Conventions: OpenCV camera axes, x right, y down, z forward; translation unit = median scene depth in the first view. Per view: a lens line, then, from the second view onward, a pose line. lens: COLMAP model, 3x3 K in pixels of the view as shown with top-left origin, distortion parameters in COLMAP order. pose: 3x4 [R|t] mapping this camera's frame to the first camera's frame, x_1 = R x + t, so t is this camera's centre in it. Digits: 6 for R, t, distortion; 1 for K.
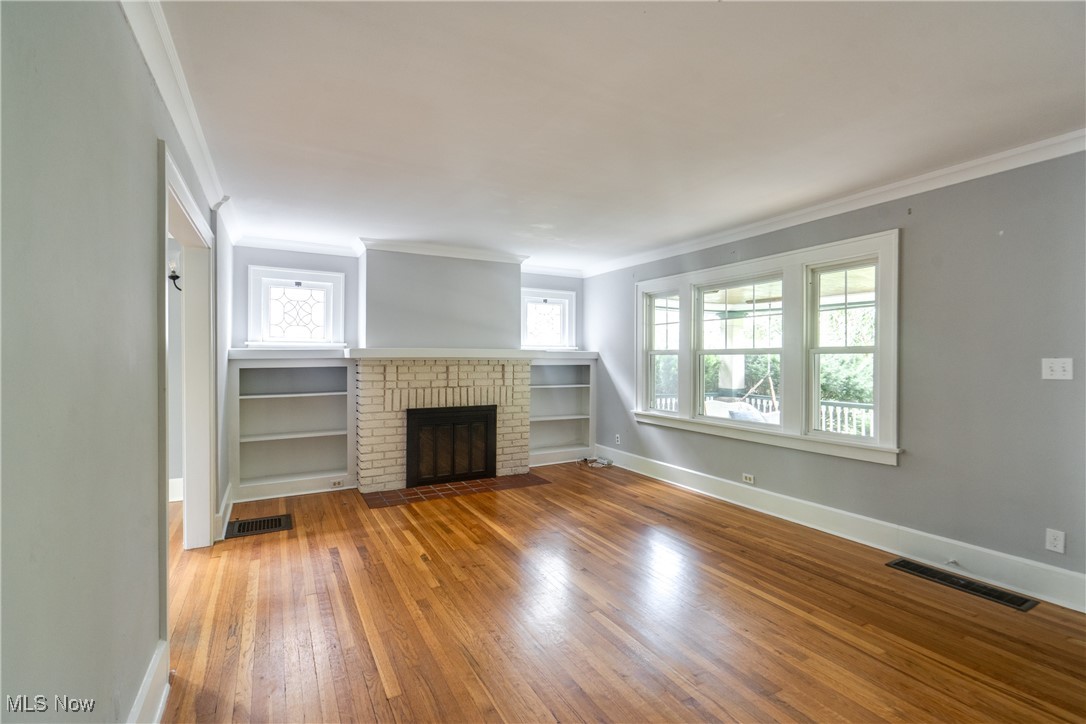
lens RADIAL K [[495.3, 0, 543.0], [0, 495.3, 362.0], [0, 0, 1]] dist [-0.001721, -0.000153]
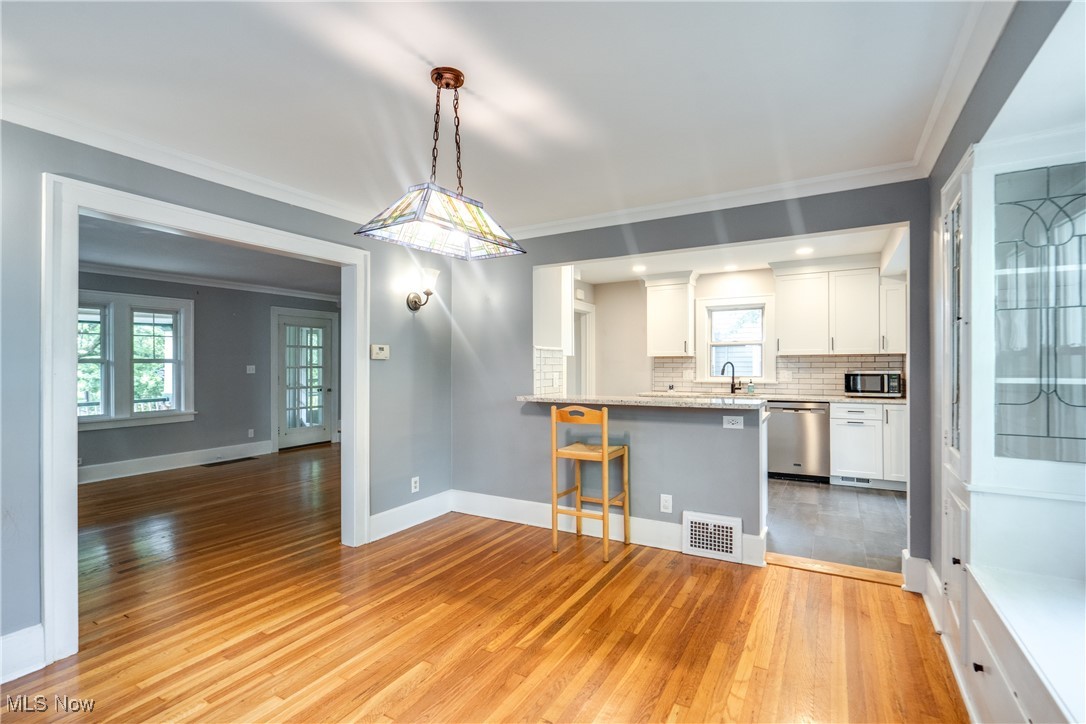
lens RADIAL K [[495.3, 0, 543.0], [0, 495.3, 362.0], [0, 0, 1]] dist [-0.001721, -0.000153]
pose [[-0.512796, 0.005989, 0.858490, -1.682822], [0.008821, 0.999960, -0.001707, -0.006176], [-0.858465, 0.006697, -0.512828, 0.820842]]
